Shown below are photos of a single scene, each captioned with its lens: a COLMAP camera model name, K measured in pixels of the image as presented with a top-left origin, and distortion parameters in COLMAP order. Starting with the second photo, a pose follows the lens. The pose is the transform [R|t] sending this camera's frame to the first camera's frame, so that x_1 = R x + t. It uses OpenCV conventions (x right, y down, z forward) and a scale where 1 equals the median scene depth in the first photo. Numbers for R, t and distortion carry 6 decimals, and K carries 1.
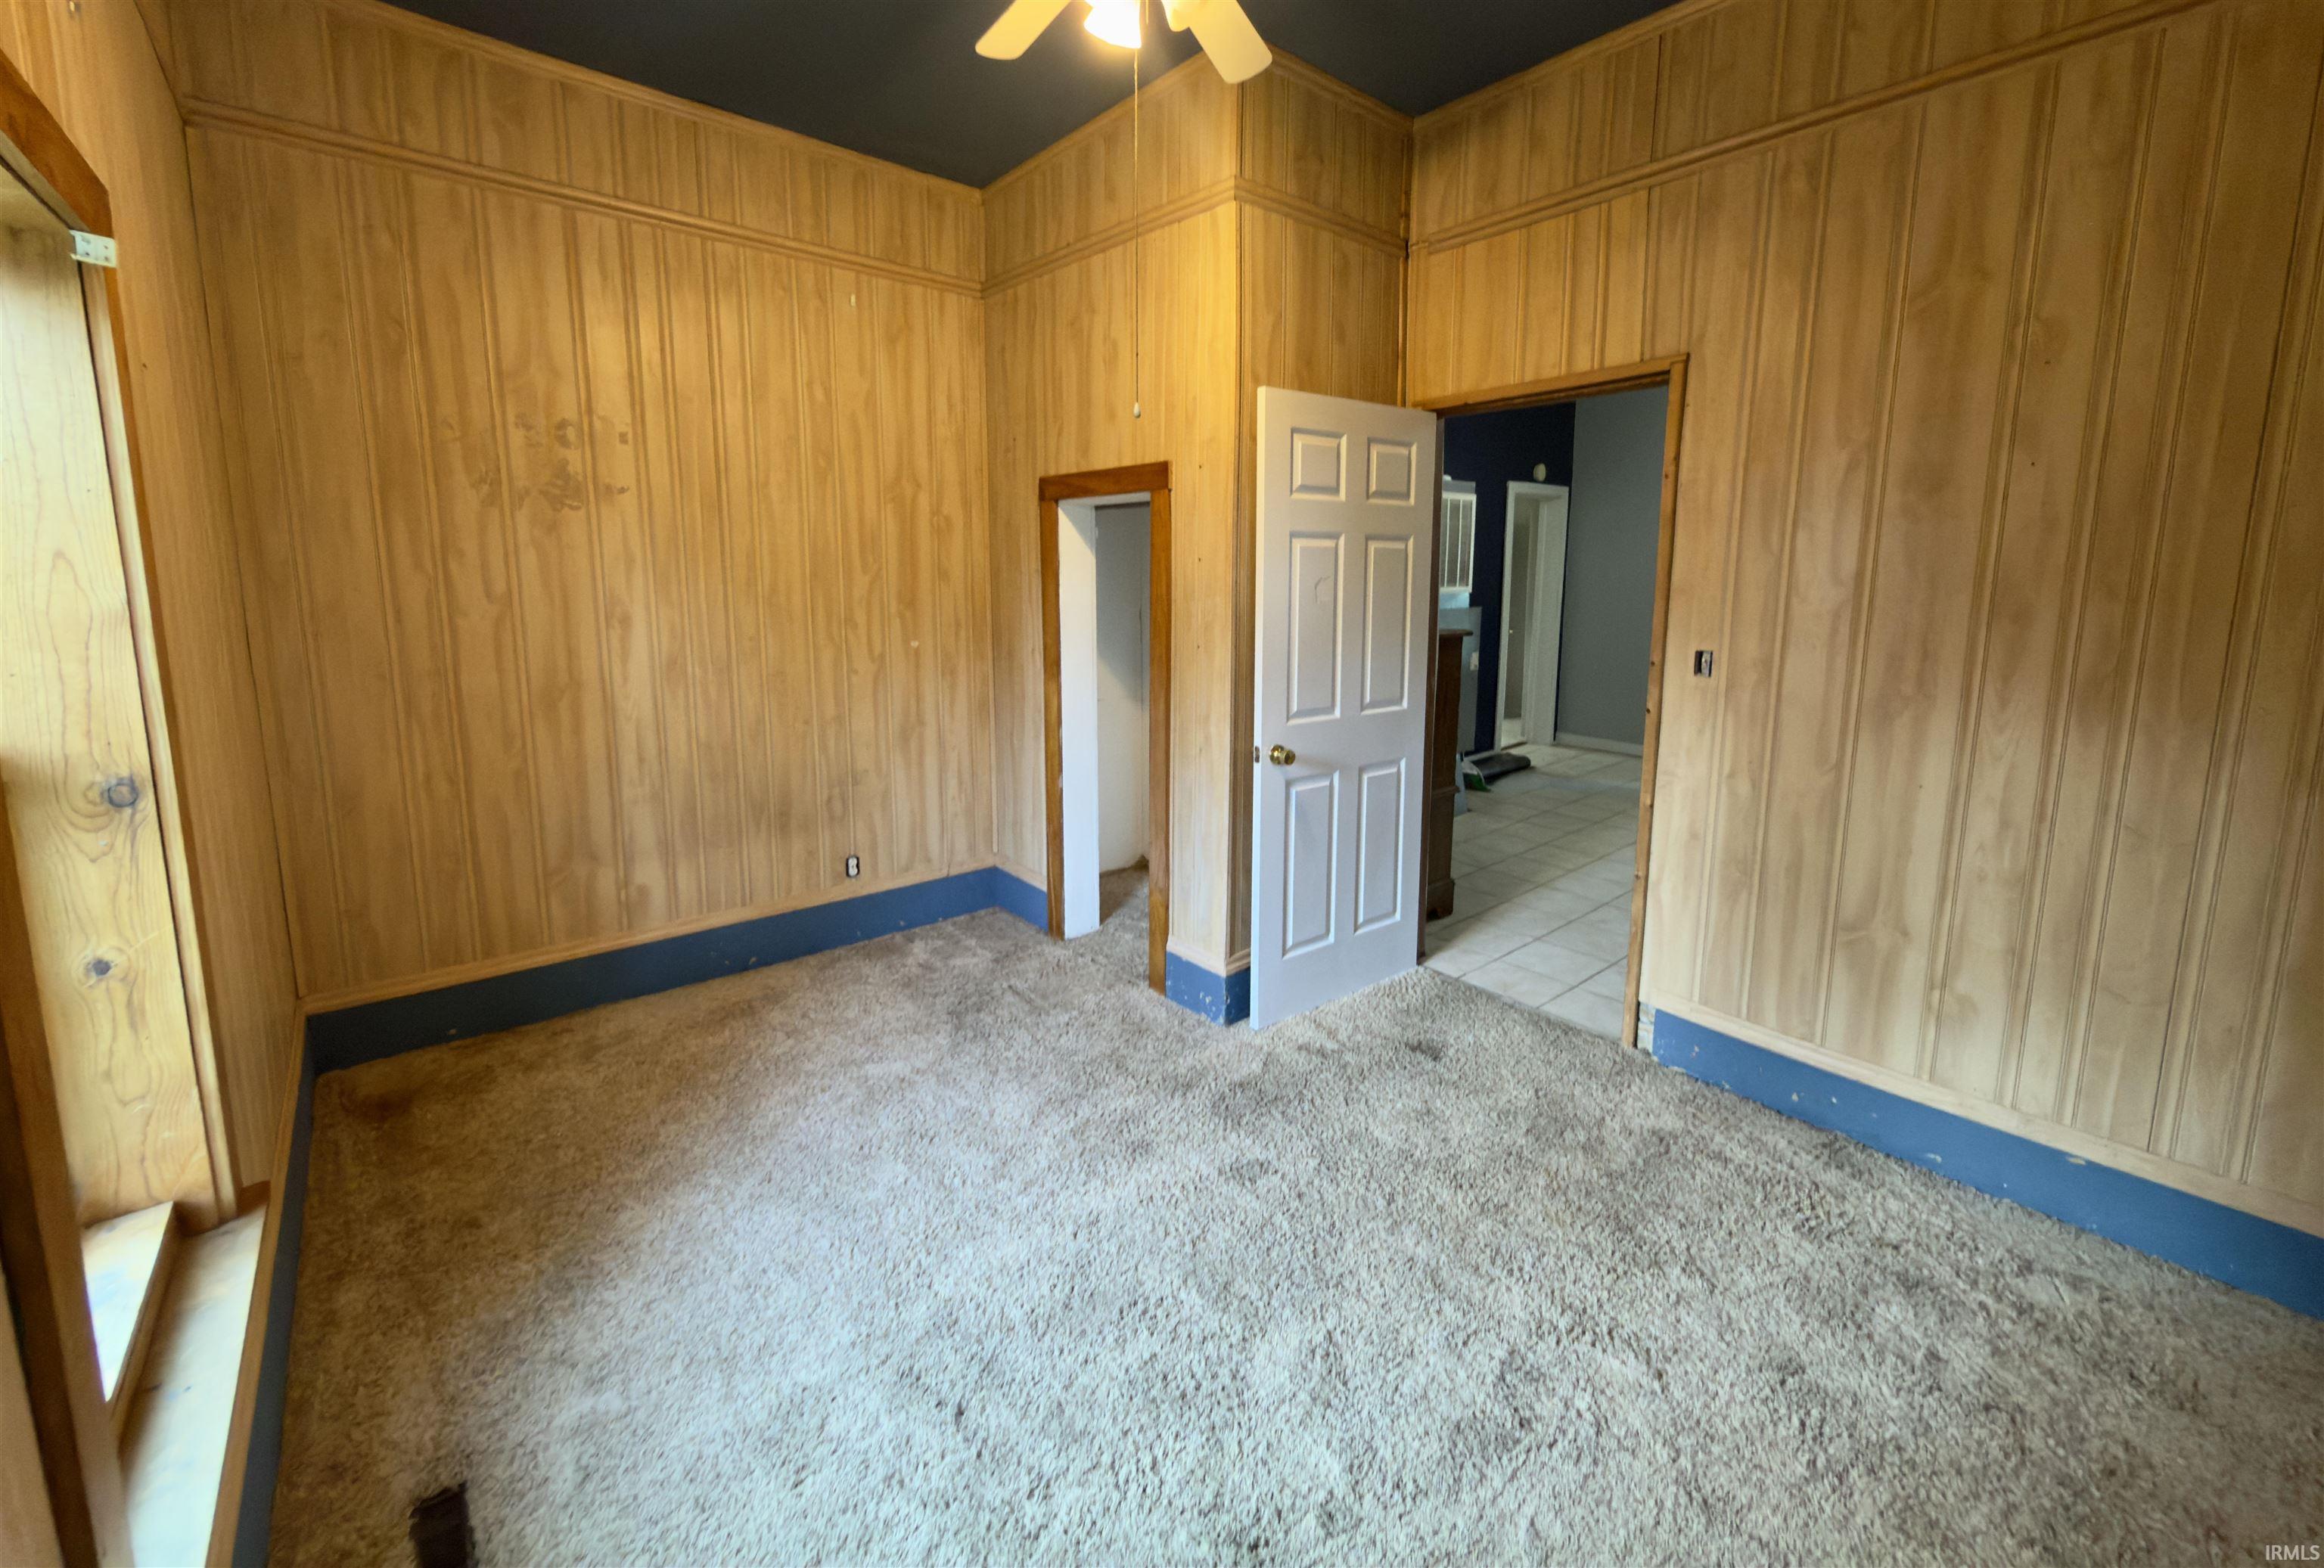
lens RADIAL K [[923.9, 0, 1170.7], [0, 923.9, 697.4], [0, 0, 1]] dist [0.001458, 0.000077]
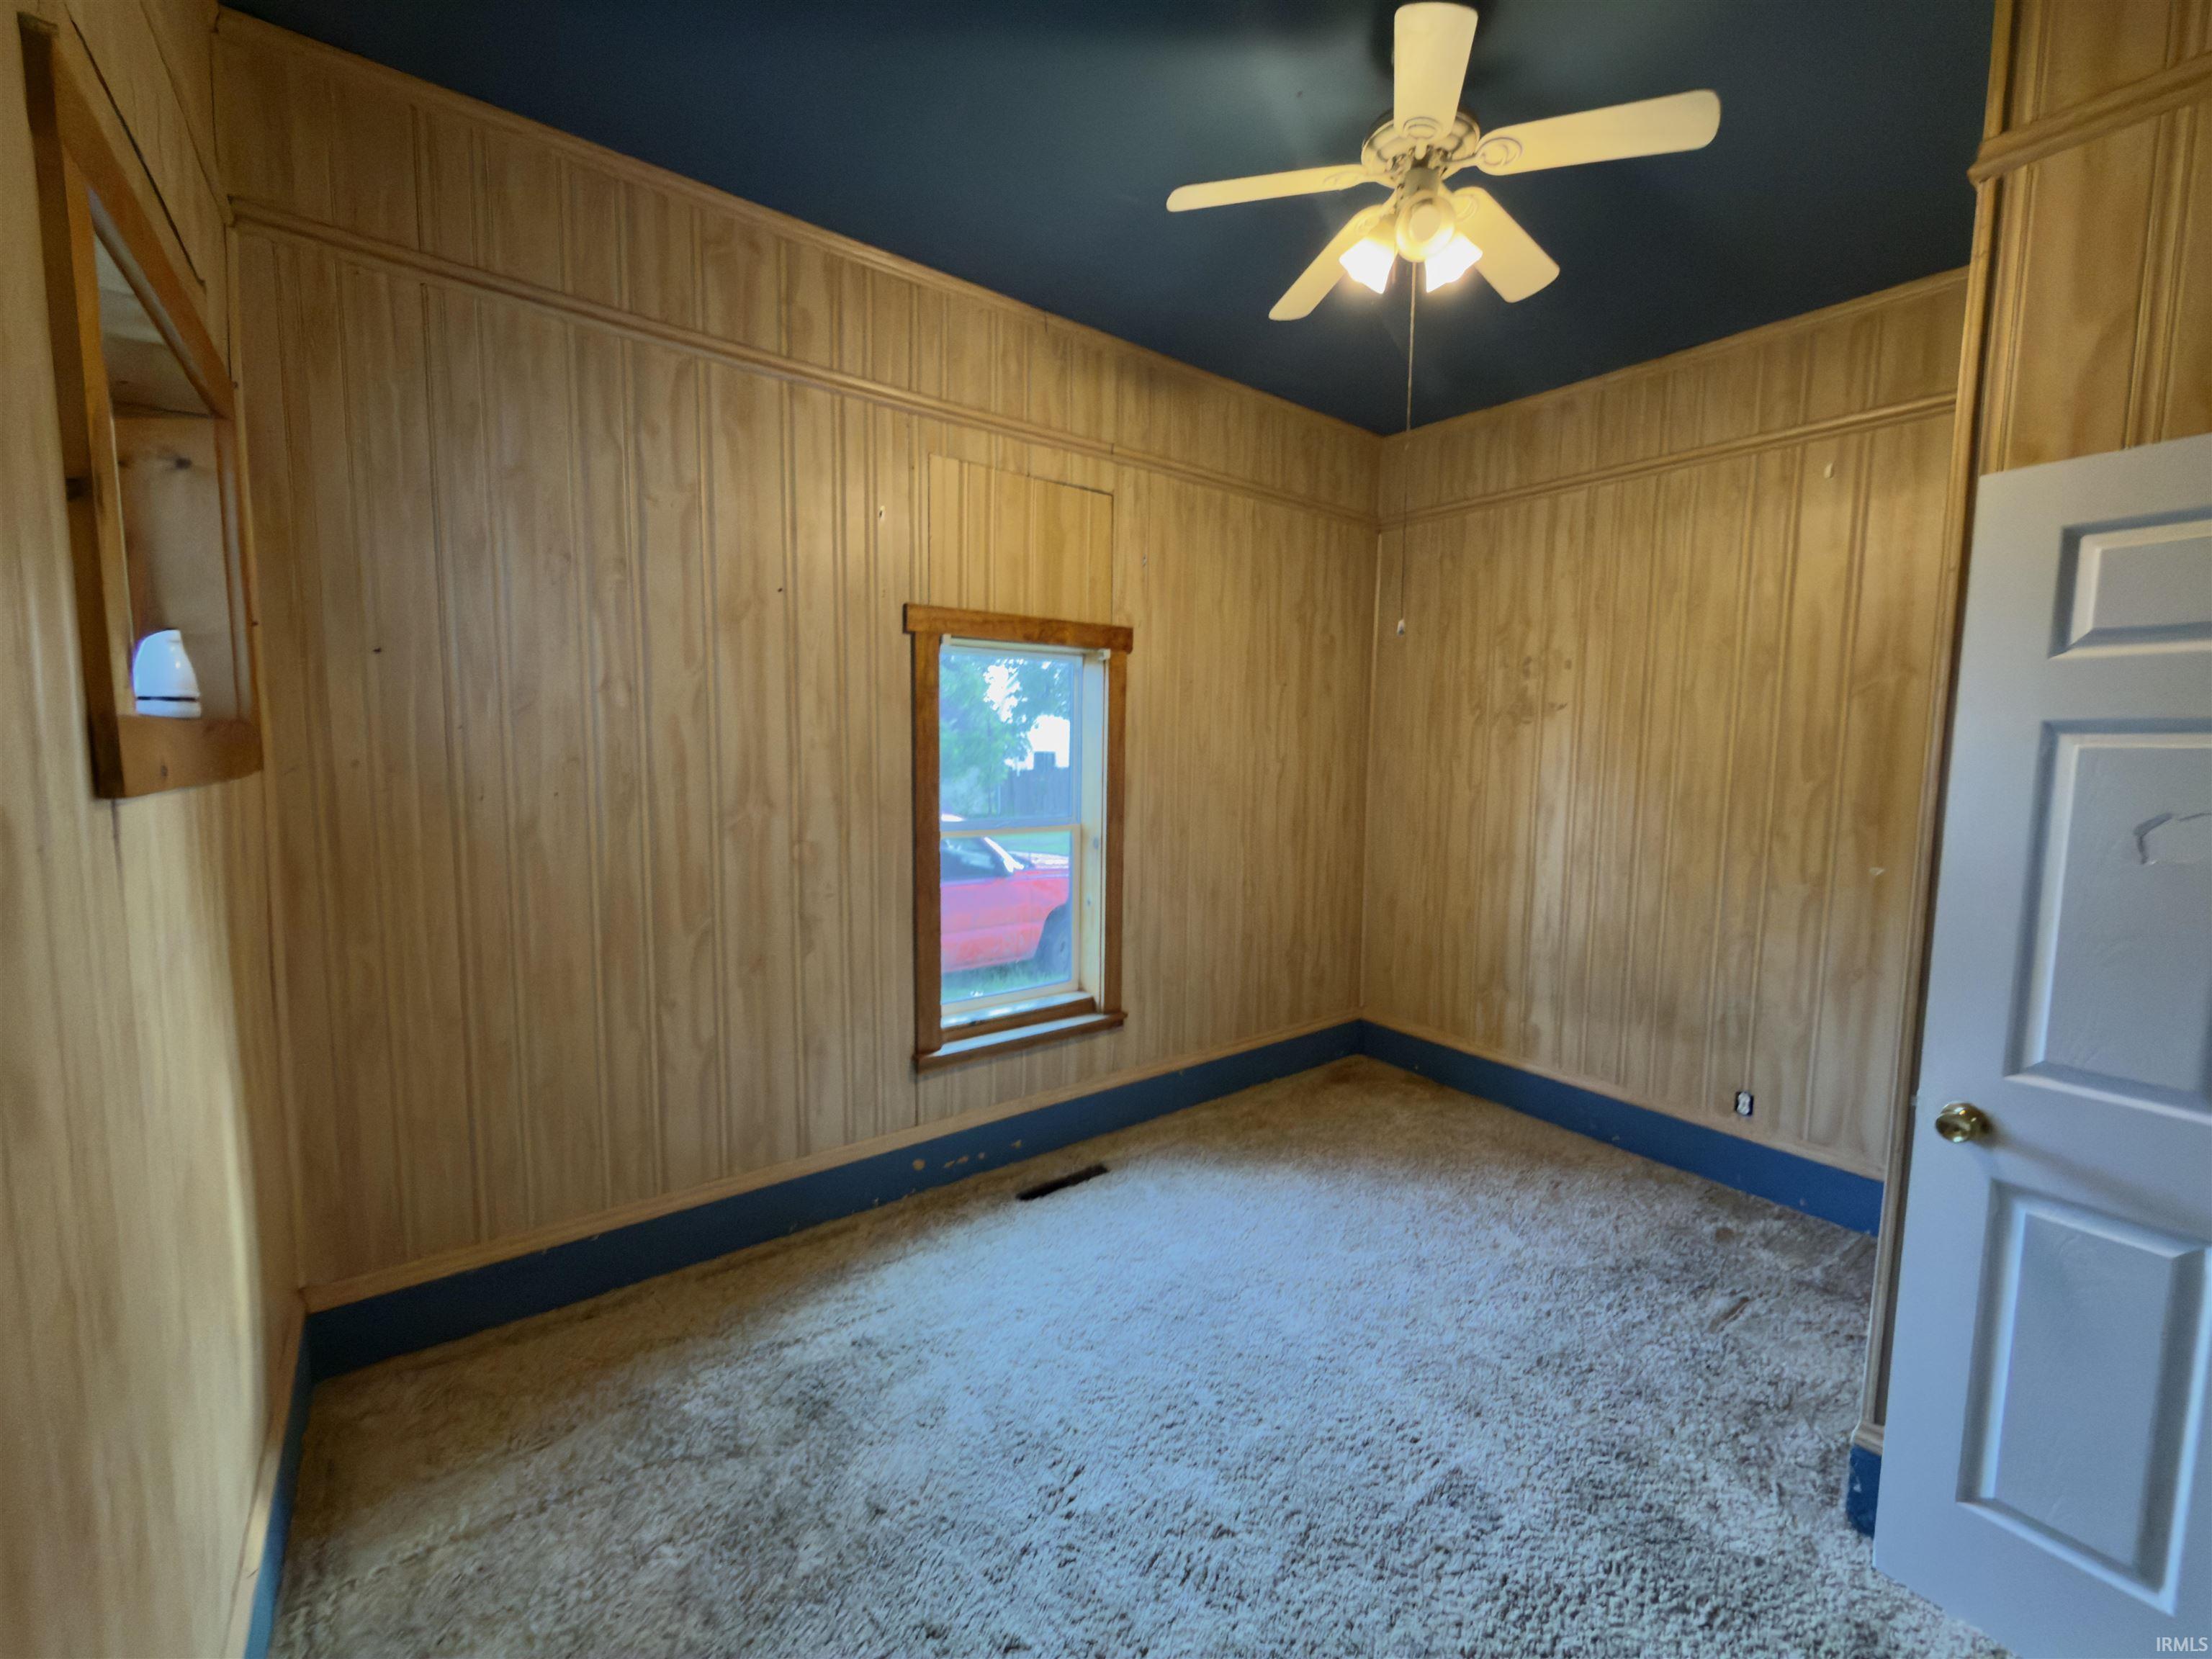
lens RADIAL K [[881.6, 0, 1105.0], [0, 881.6, 828.3], [0, 0, 1]] dist [-0.000496, 0.000174]
pose [[-0.050050, 0.083763, -0.995228, 0.652792], [-0.153046, 0.984065, 0.090520, -0.078837], [0.986951, 0.156846, -0.036433, 0.477603]]
